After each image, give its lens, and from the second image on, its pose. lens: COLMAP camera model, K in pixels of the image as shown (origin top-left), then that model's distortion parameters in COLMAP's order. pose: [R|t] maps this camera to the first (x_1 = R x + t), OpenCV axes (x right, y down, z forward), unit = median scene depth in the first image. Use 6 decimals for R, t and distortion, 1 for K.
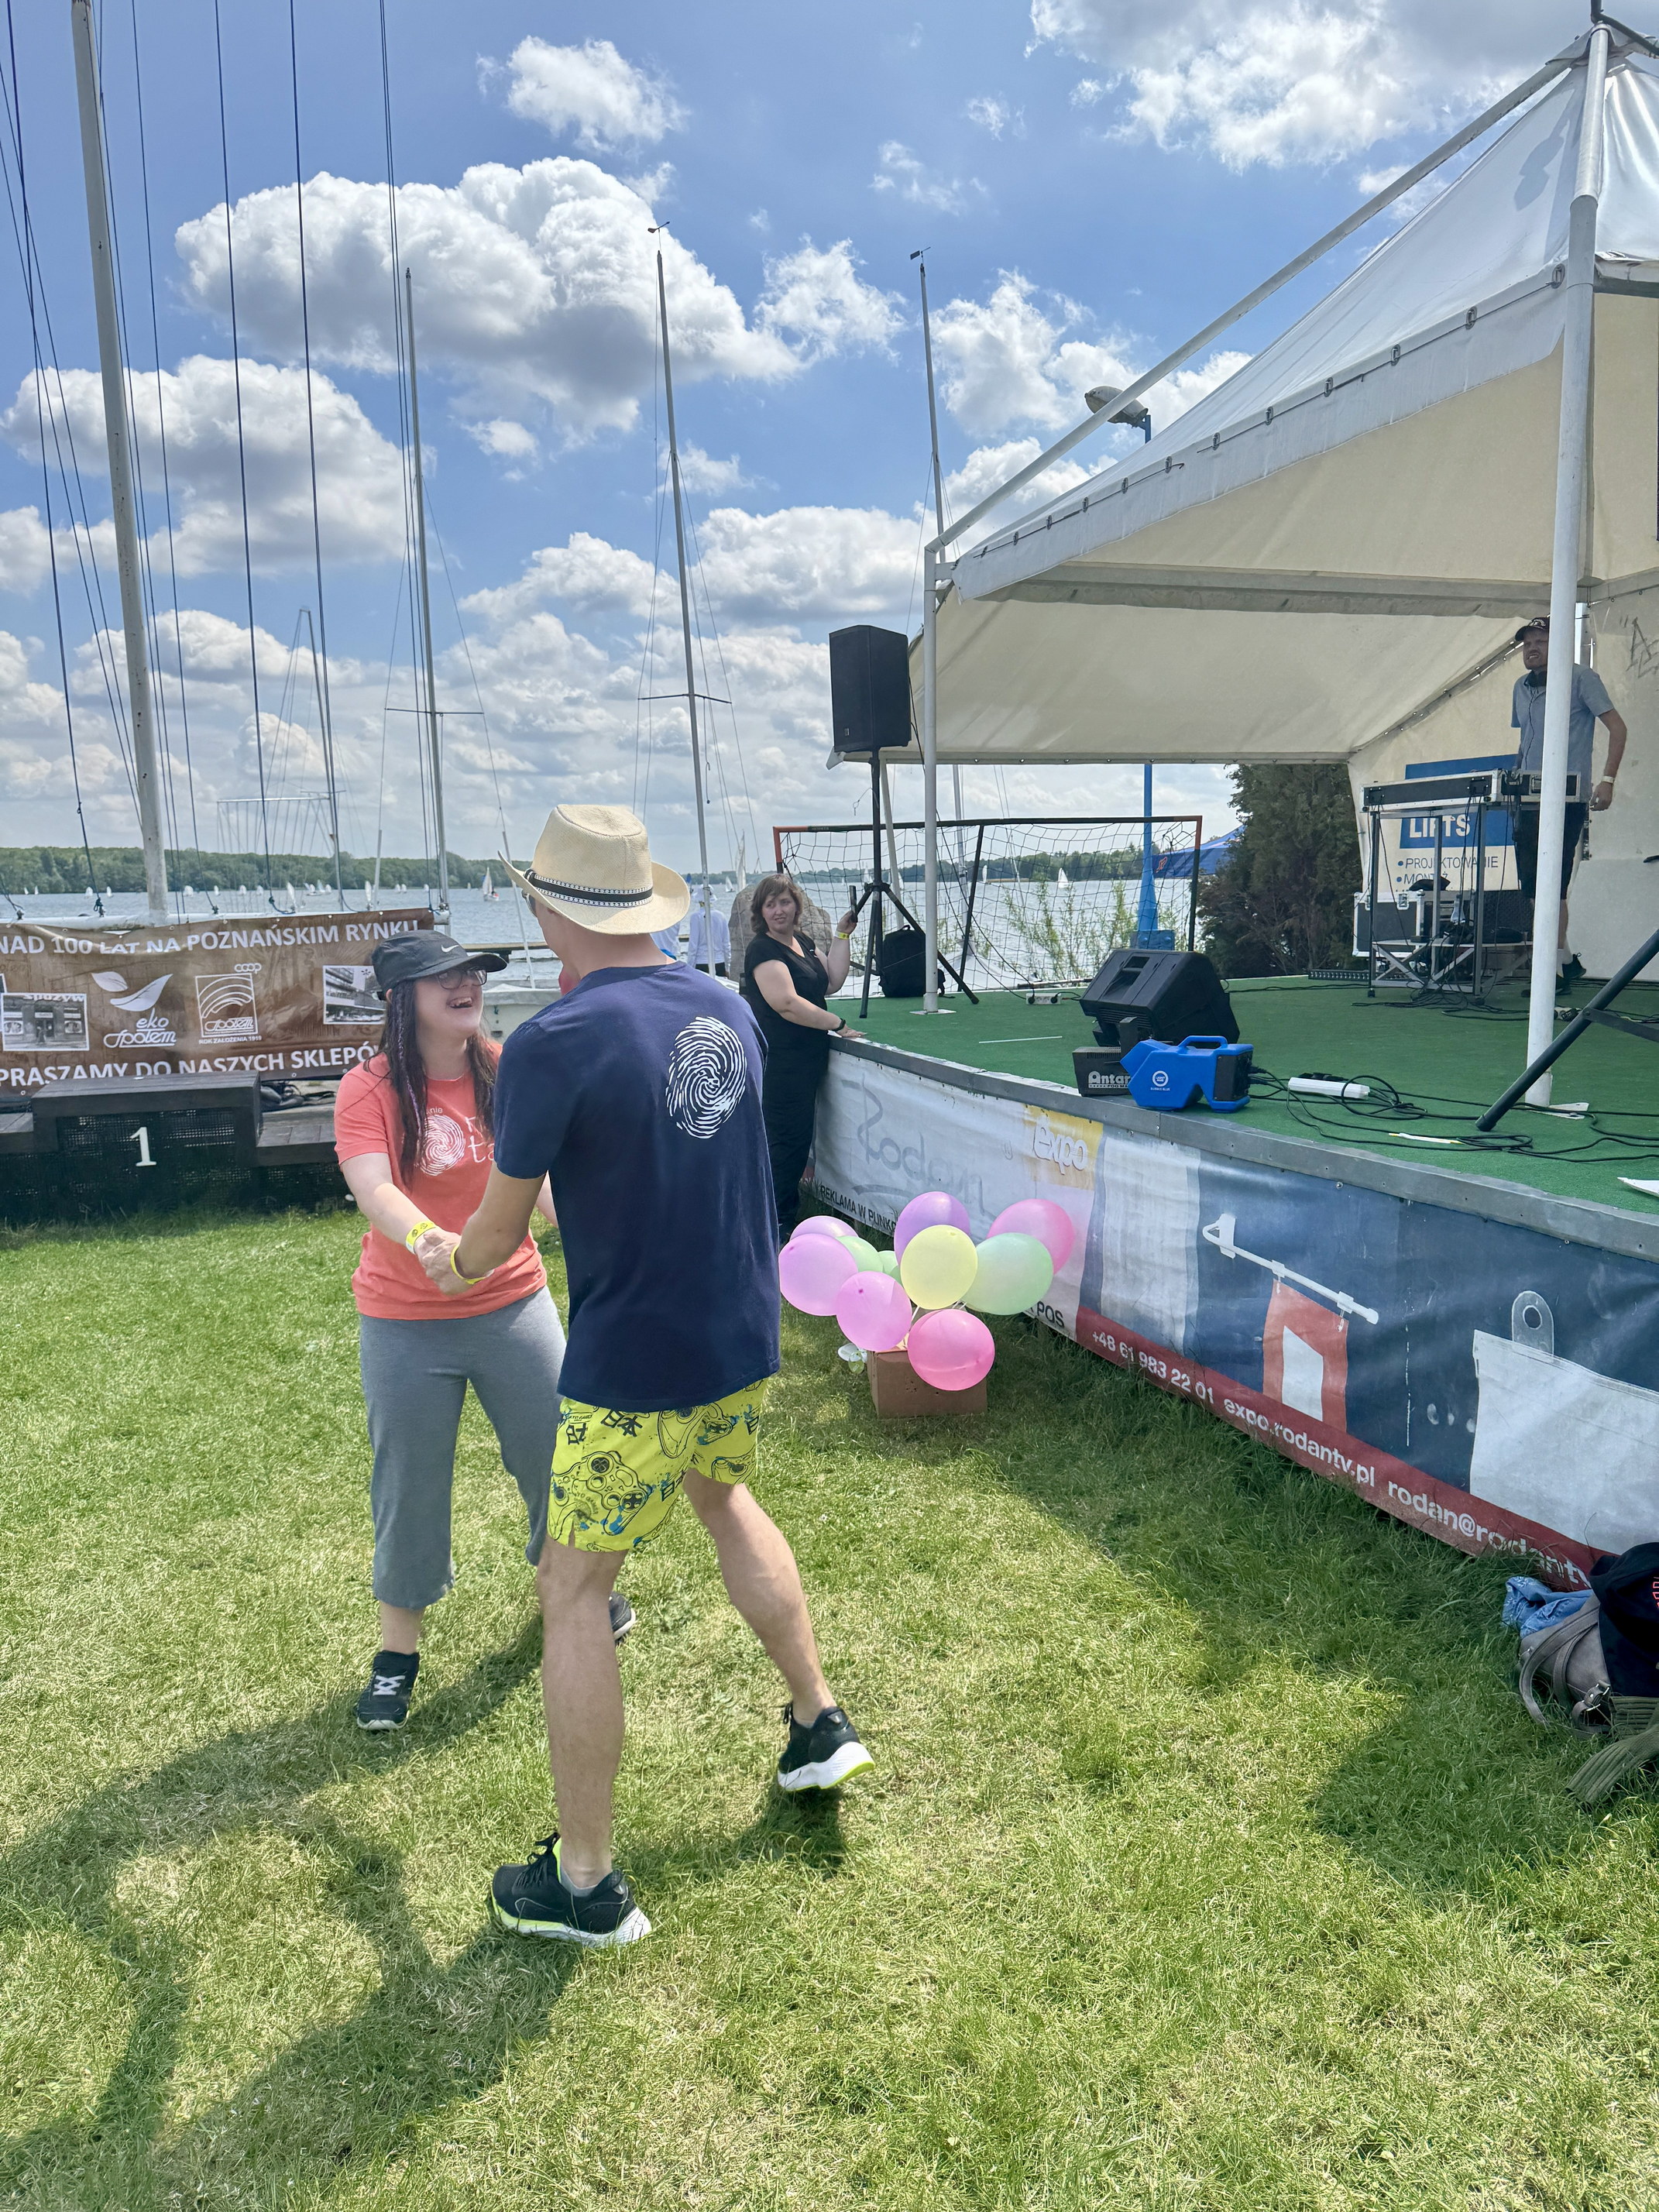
lens RADIAL K [[1588.4, 0, 822.7], [0, 1588.4, 1112.4], [0, 0, 1]] dist [0.031022, -0.002404]
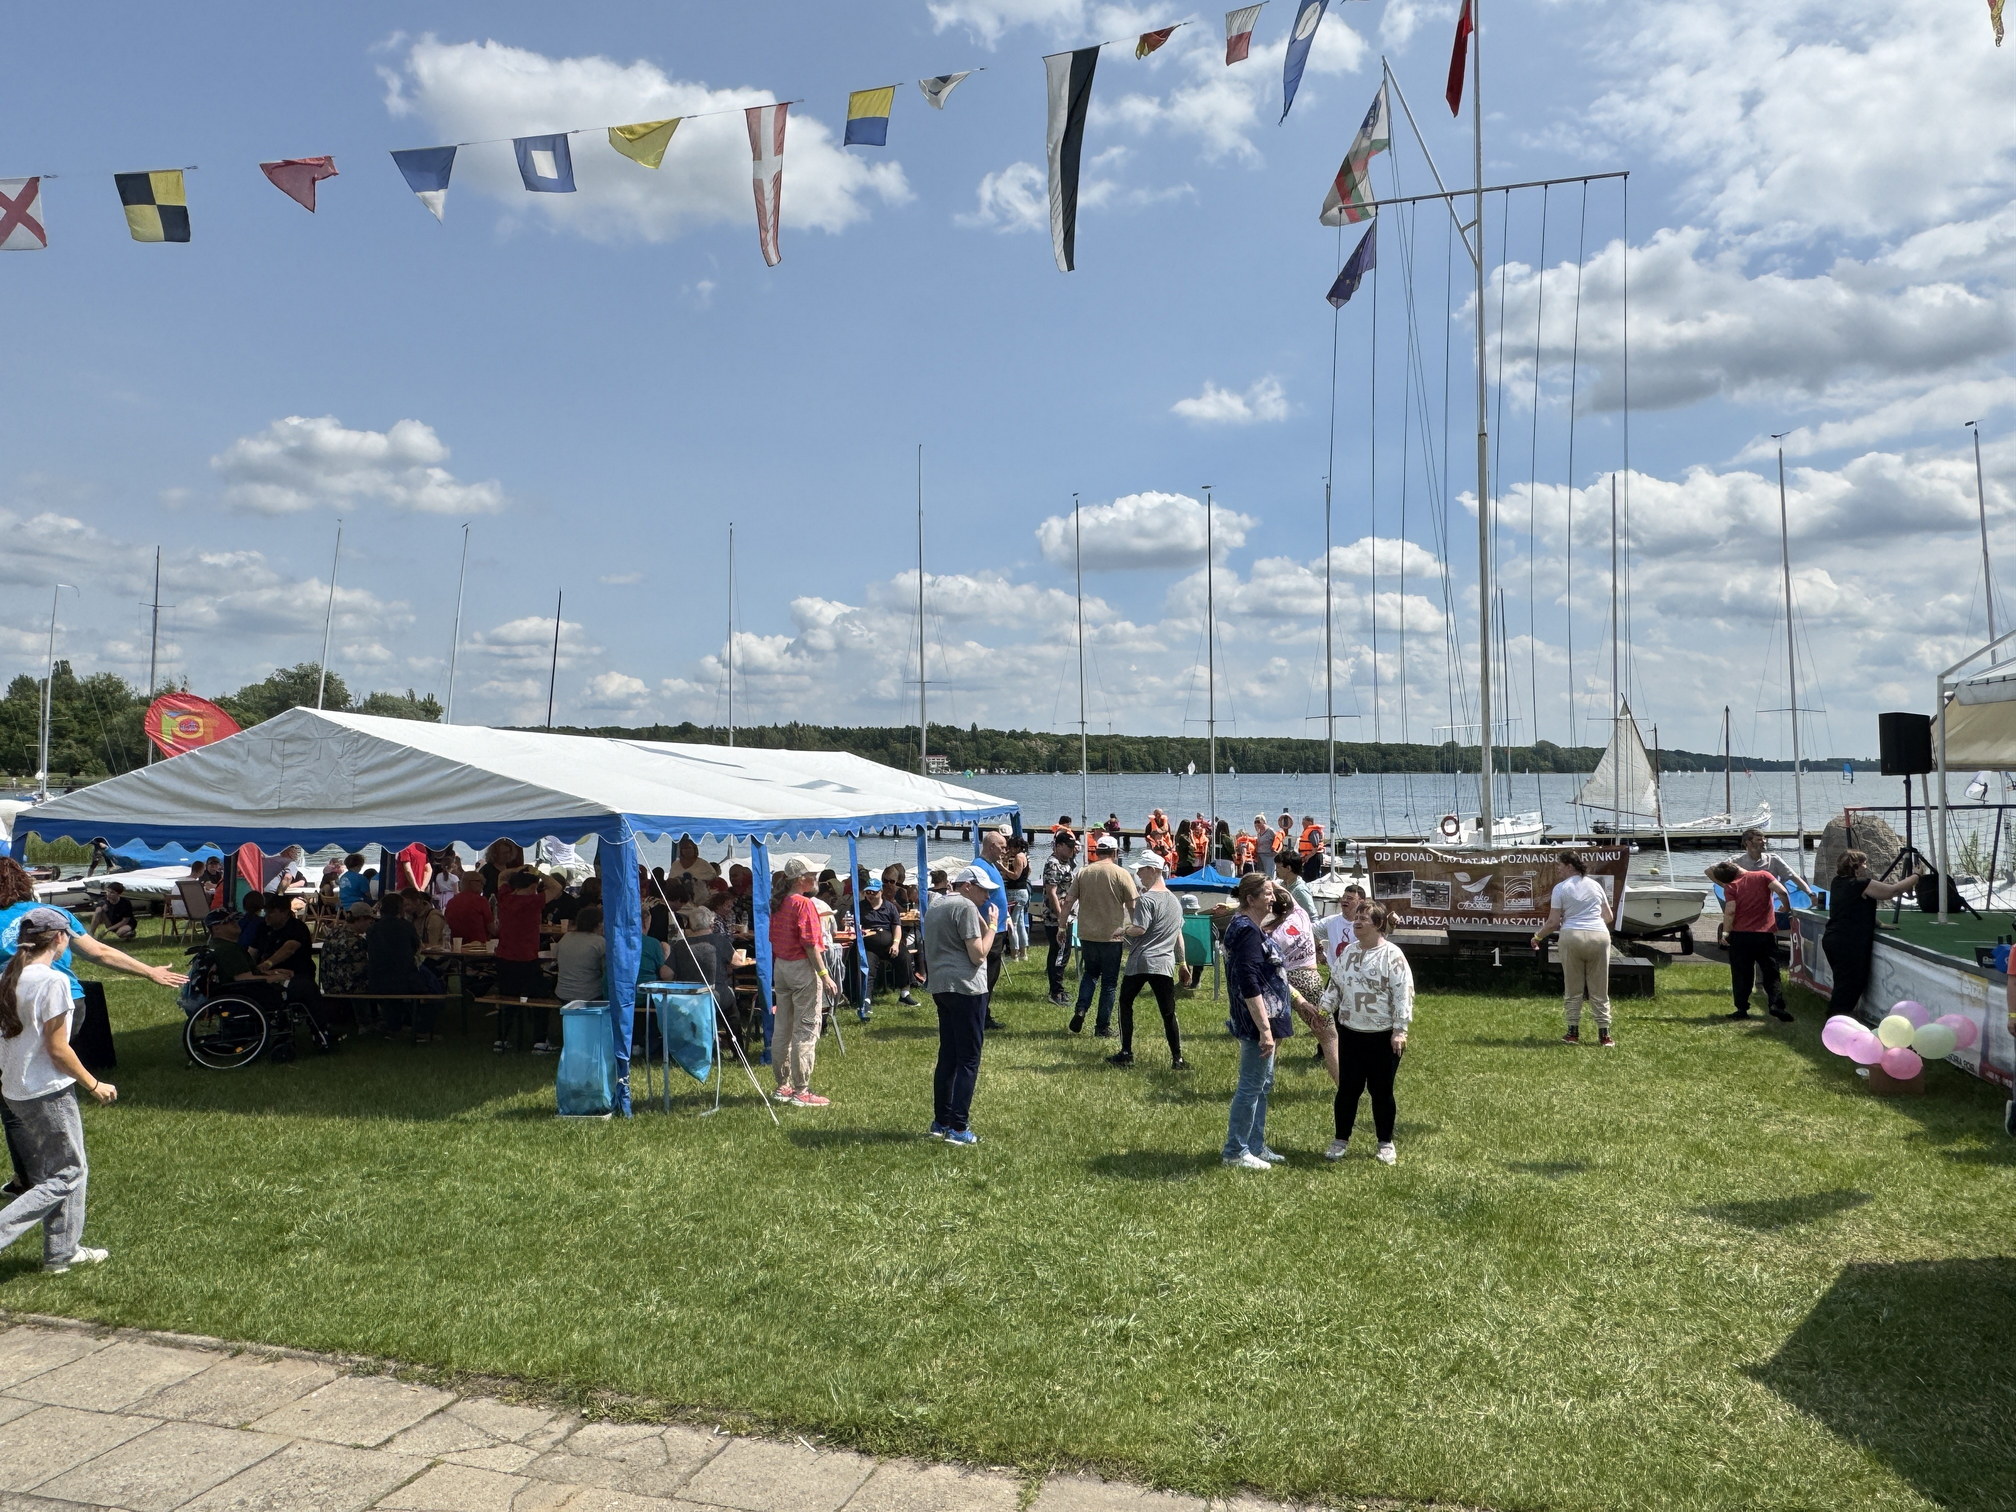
lens RADIAL K [[1367.3, 0, 1006.9], [0, 1367.3, 768.0], [0, 0, 1]] dist [0.002410, 0.003849]
pose [[0.823700, 0.013354, -0.566869, 0.067748], [-0.093507, 0.989235, -0.112568, 0.033232], [0.559263, 0.145728, 0.816081, -0.799889]]
